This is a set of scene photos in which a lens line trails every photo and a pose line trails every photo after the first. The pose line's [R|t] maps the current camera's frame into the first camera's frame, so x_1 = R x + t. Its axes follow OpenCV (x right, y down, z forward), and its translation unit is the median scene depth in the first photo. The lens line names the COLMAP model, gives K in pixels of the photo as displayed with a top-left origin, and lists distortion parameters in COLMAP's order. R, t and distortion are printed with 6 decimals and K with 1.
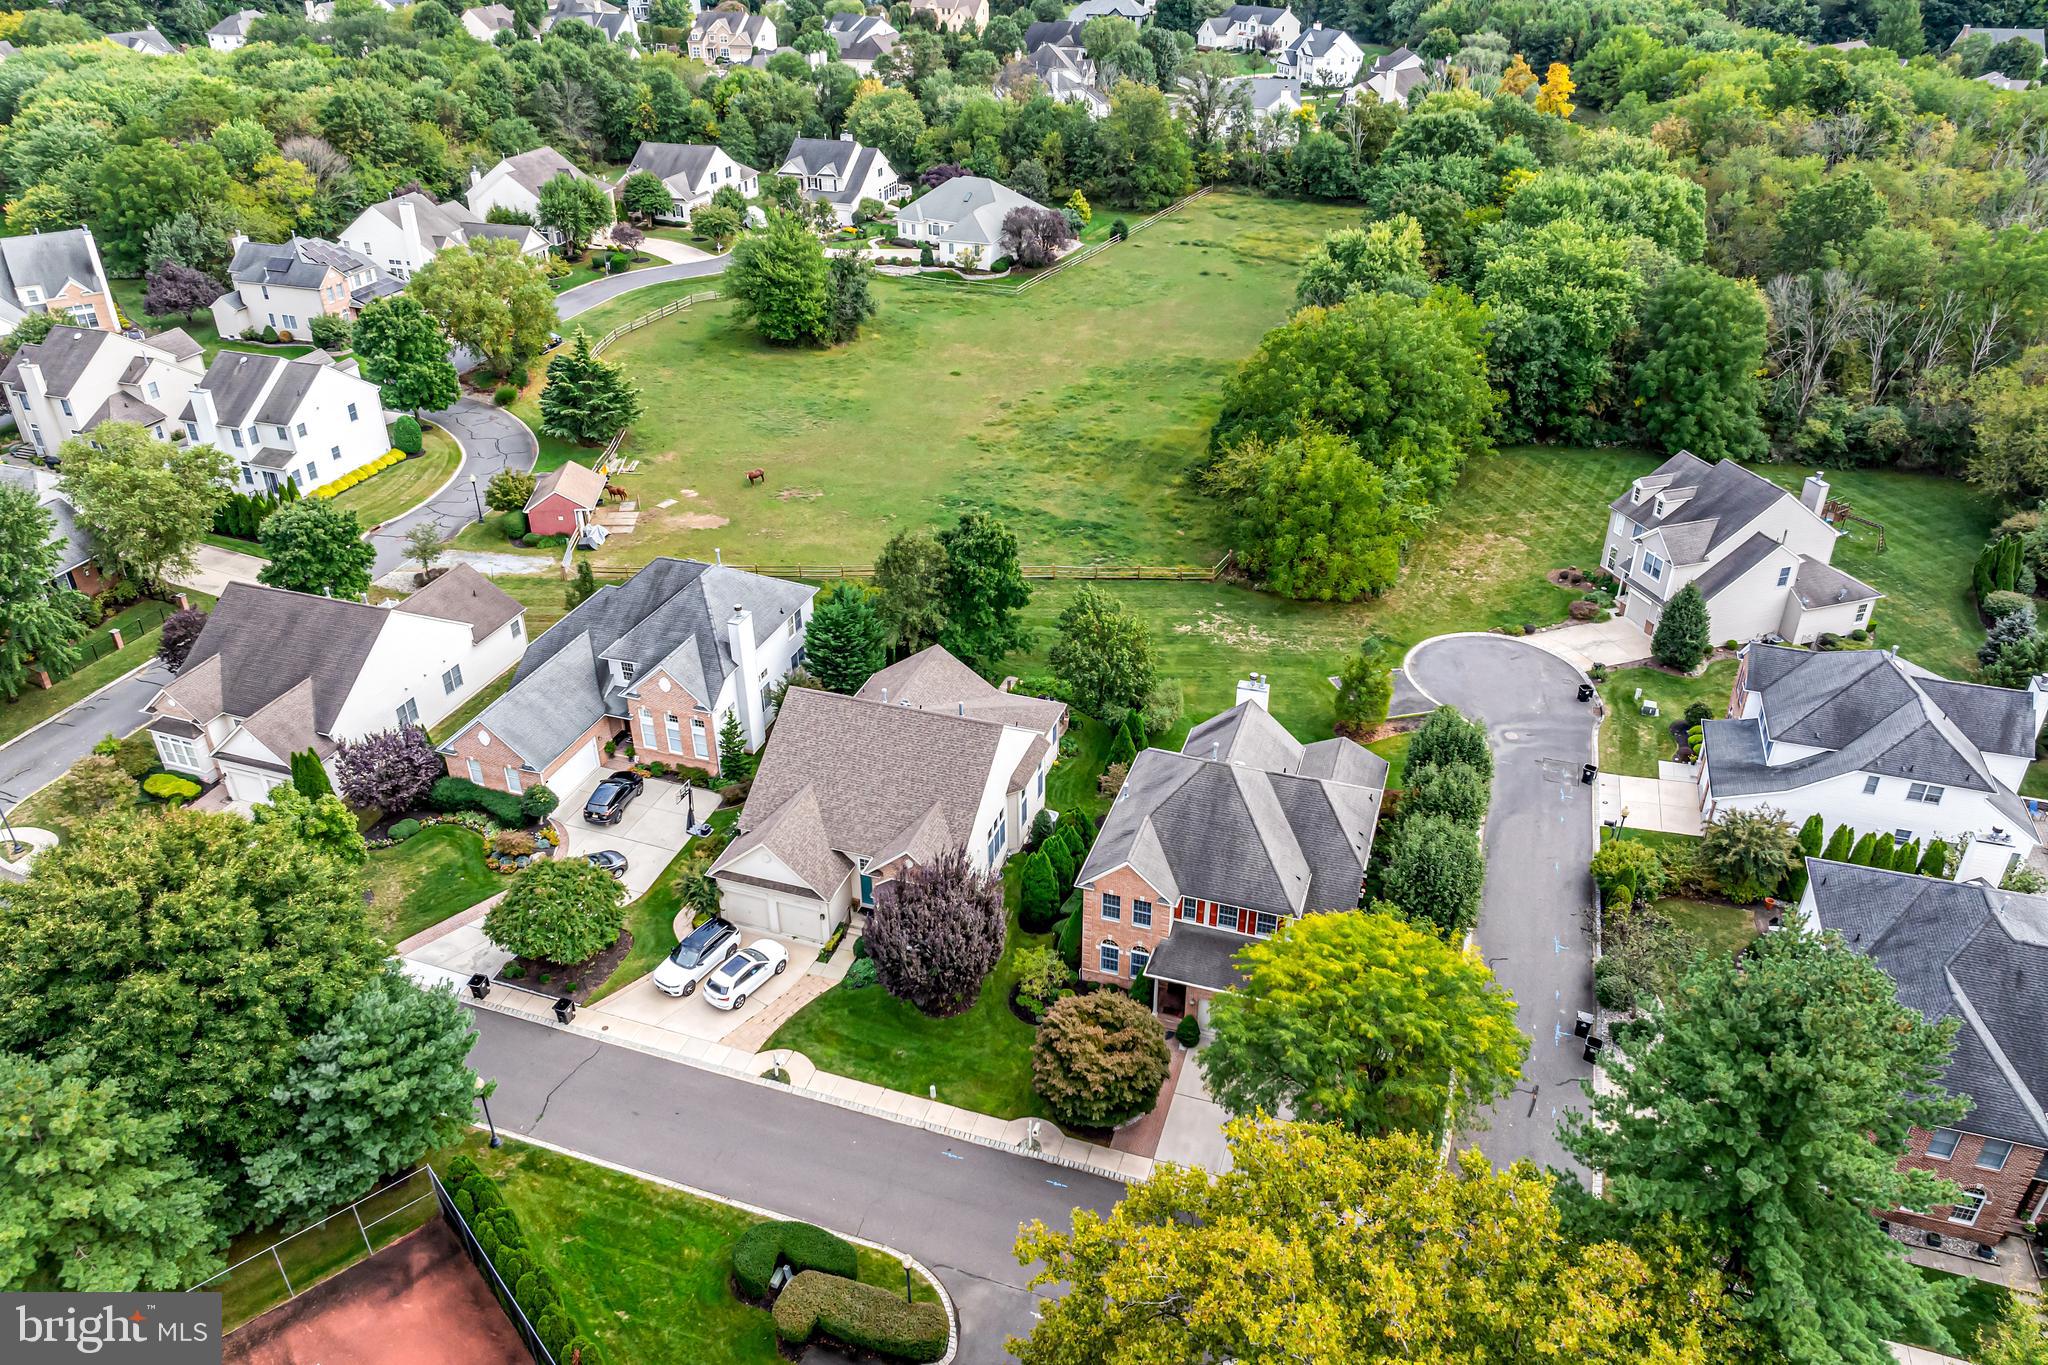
lens RADIAL K [[1460.0, 0, 1024.0], [0, 1460.0, 682.5], [0, 0, 1]] dist [-0.023075, -0.001896]
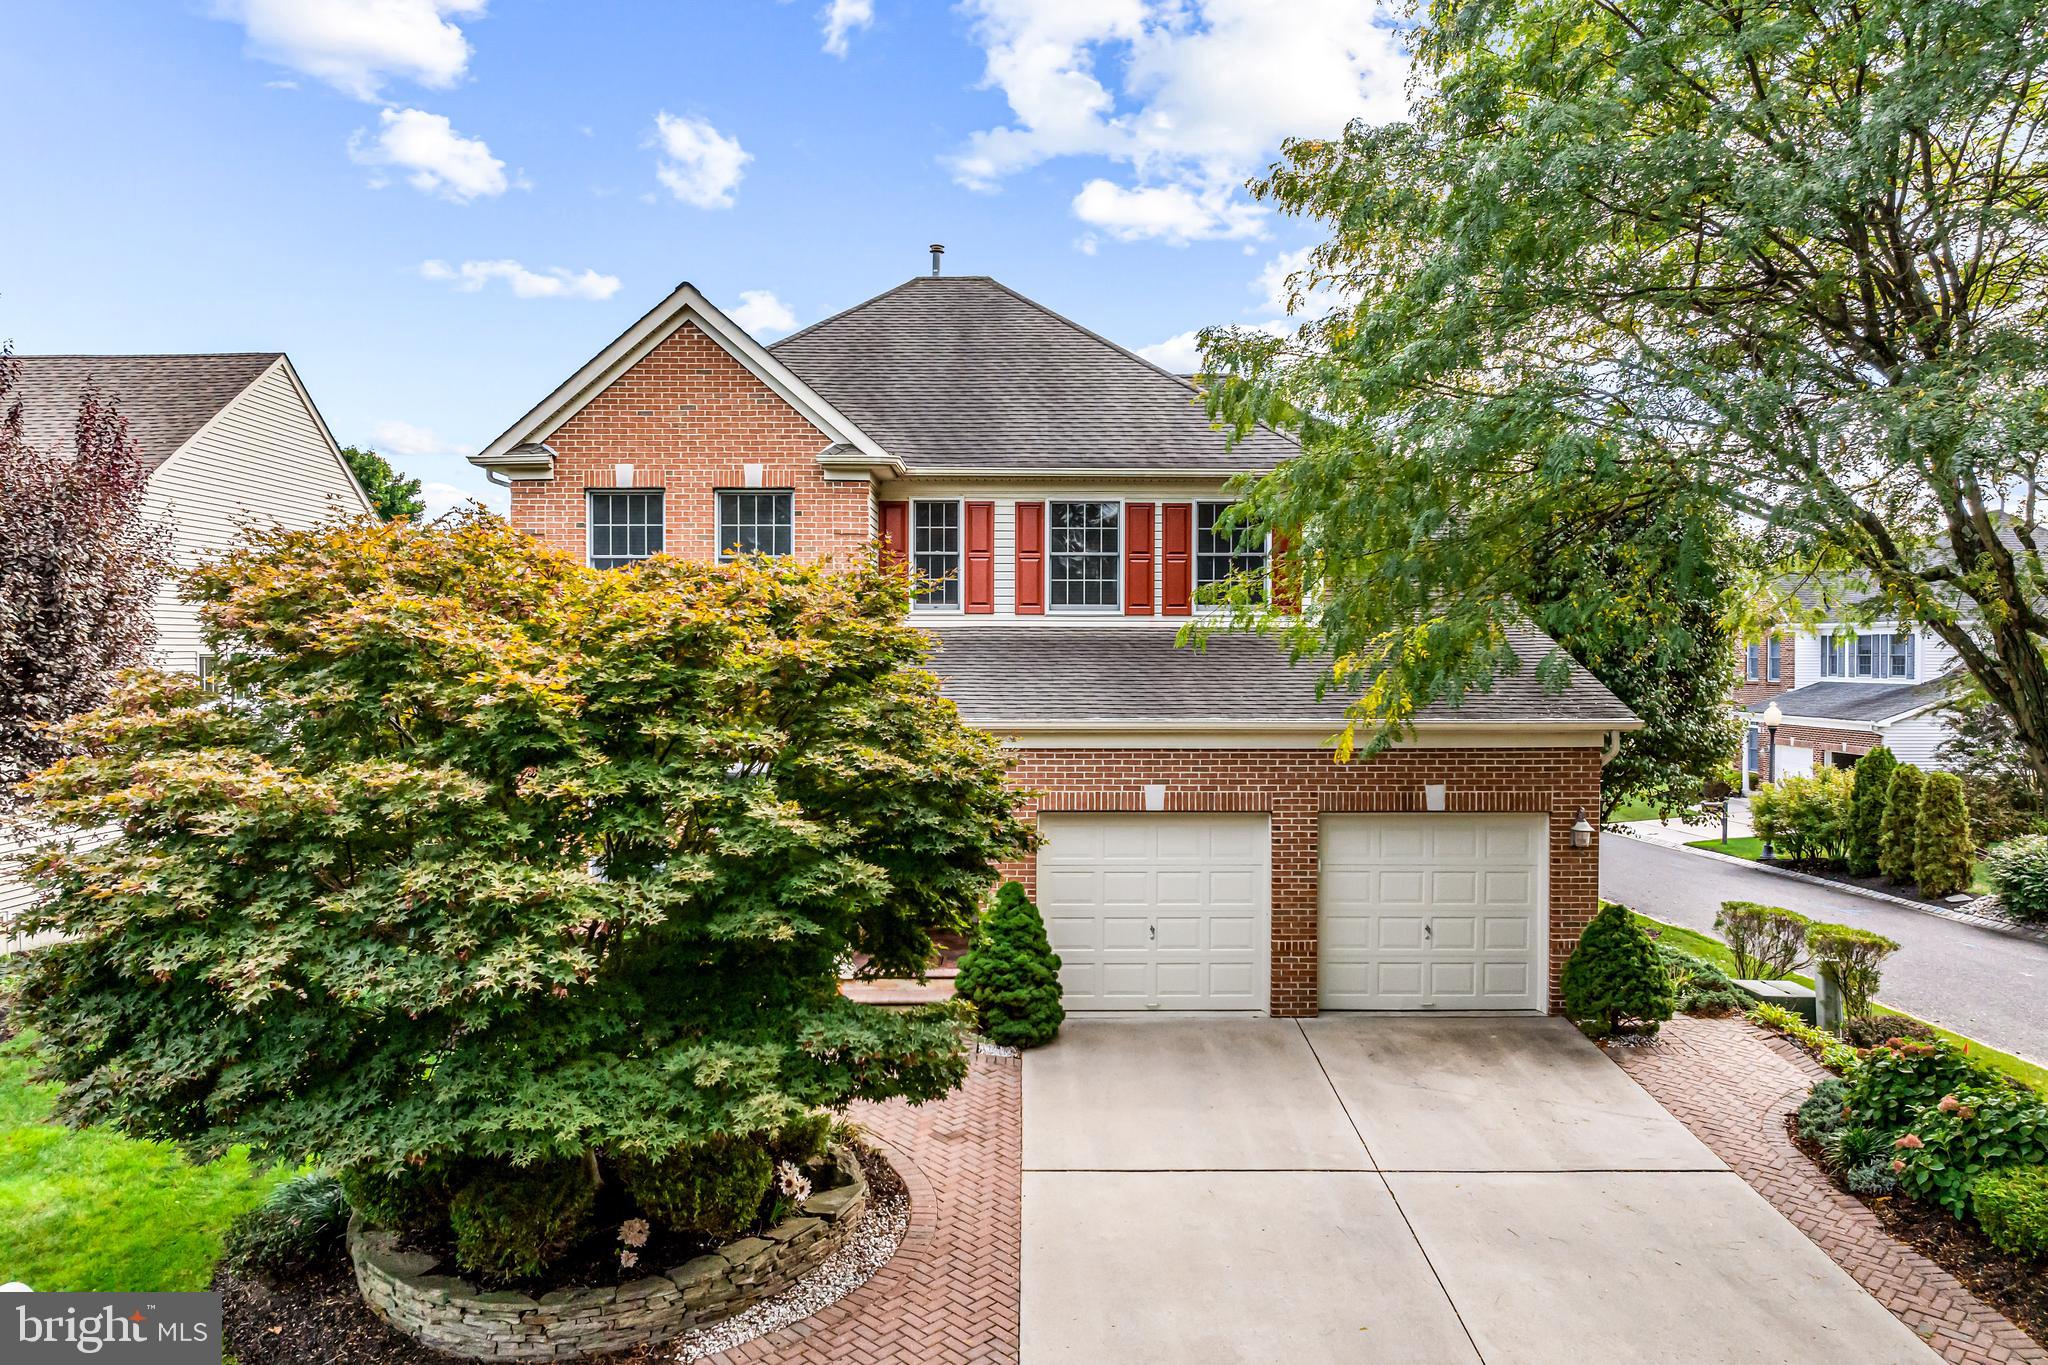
lens RADIAL K [[1447.0, 0, 1034.4], [0, 1447.0, 679.7], [0, 0, 1]] dist [-0.032808, -0.003277]
pose [[0.946109, 0.002779, 0.323835, 0.039616], [0.161562, 0.862586, -0.479420, 0.259100], [-0.280668, 0.505903, 0.815652, 0.682382]]
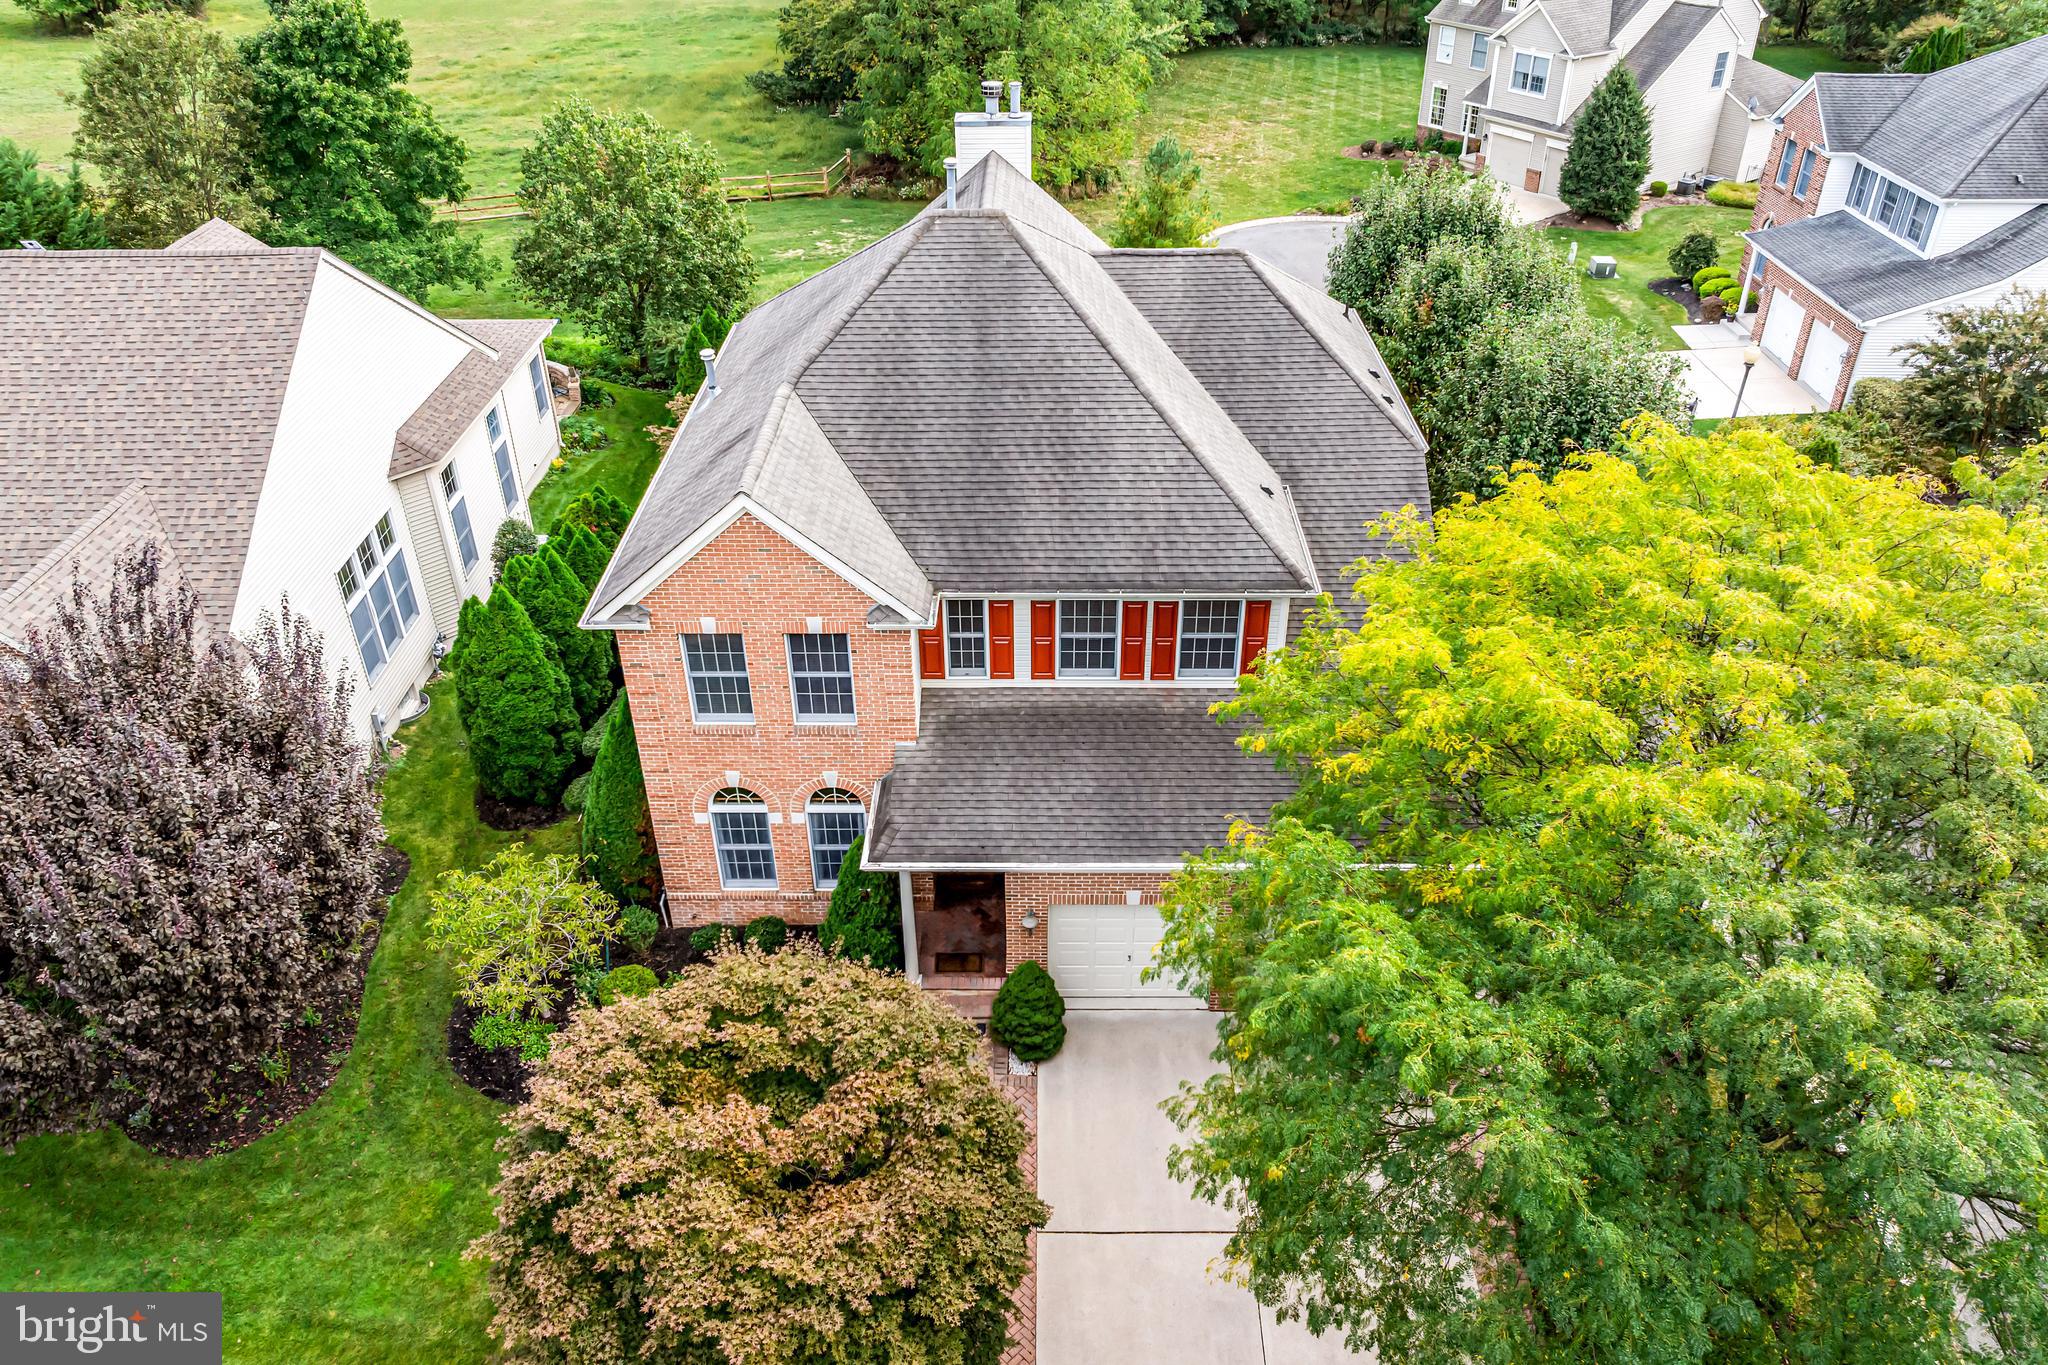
lens RADIAL K [[1447.0, 0, 1034.4], [0, 1447.0, 679.7], [0, 0, 1]] dist [-0.032808, -0.003277]
pose [[0.950157, -0.172821, 0.259488, 0.037927], [0.159711, 0.984611, 0.070949, 0.123692], [-0.267756, -0.025970, 0.963137, 0.594104]]
